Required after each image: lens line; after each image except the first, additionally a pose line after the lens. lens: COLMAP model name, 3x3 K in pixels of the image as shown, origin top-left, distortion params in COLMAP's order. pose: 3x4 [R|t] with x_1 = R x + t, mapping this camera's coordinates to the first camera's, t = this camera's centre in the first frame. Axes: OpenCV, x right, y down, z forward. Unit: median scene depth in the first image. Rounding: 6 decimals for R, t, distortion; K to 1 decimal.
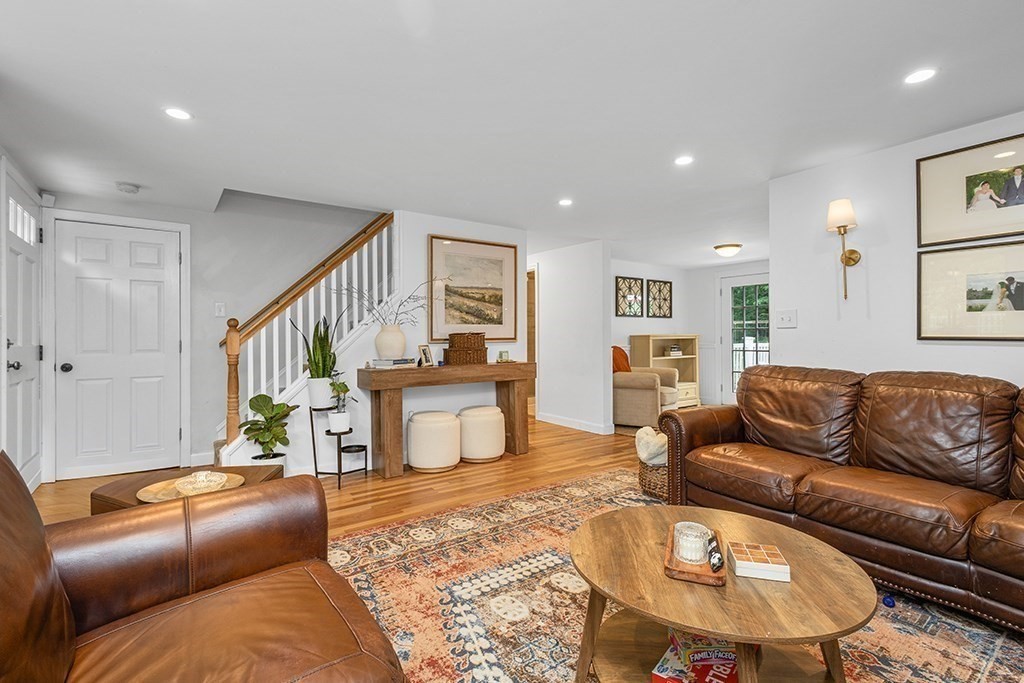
lens RADIAL K [[471.0, 0, 498.0], [0, 471.0, 336.6], [0, 0, 1]] dist [0.012793, -0.003292]
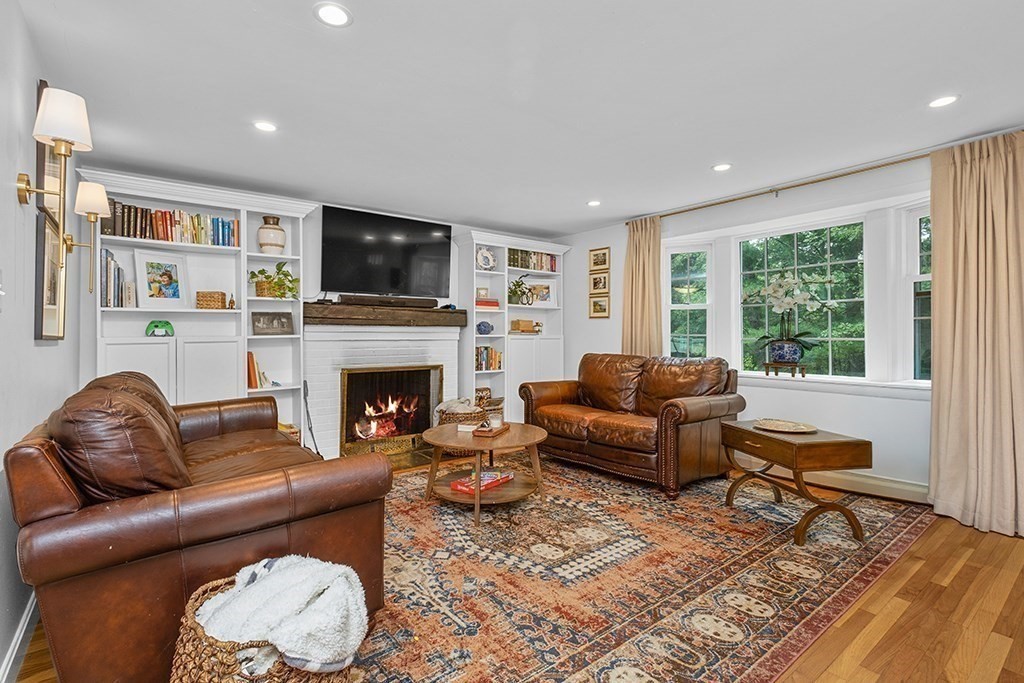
lens RADIAL K [[471.0, 0, 525.5], [0, 471.0, 334.5], [0, 0, 1]] dist [0.012793, -0.003292]
pose [[-0.995862, 0.009368, -0.090389, 0.277281], [0.009477, 0.999955, -0.000779, 0.007143], [0.090378, -0.001632, -0.995906, 1.965398]]
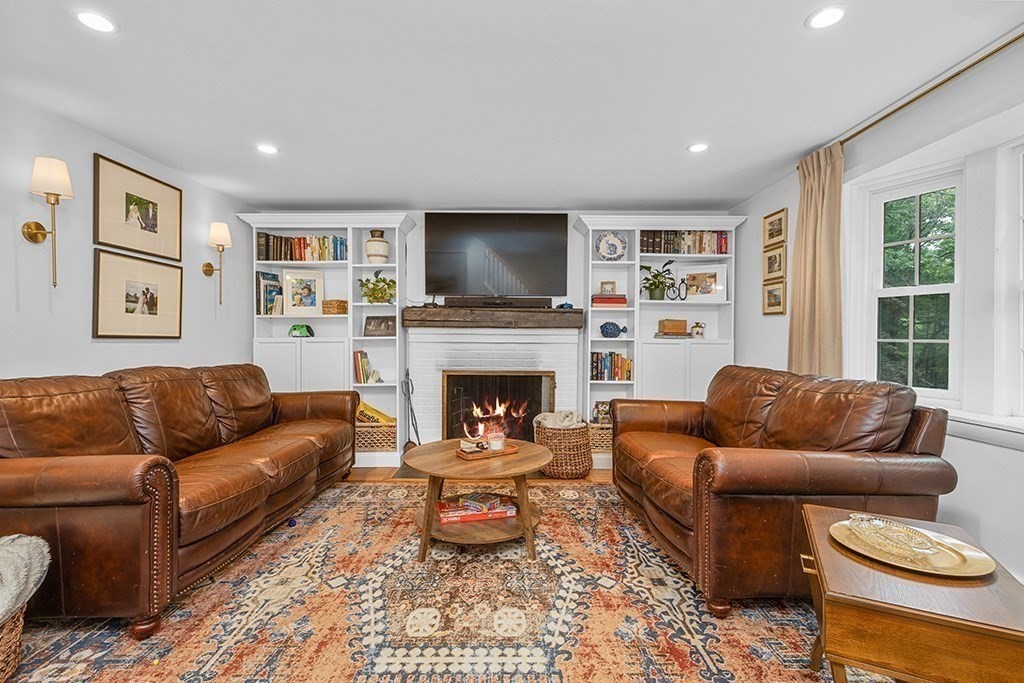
lens RADIAL K [[471.0, 0, 528.1], [0, 471.0, 344.7], [0, 0, 1]] dist [0.012793, -0.003292]
pose [[-0.839031, -0.005757, 0.544053, -0.437664], [0.000554, 0.999934, 0.011436, 0.010357], [-0.544083, 0.009897, -0.838973, 1.497814]]
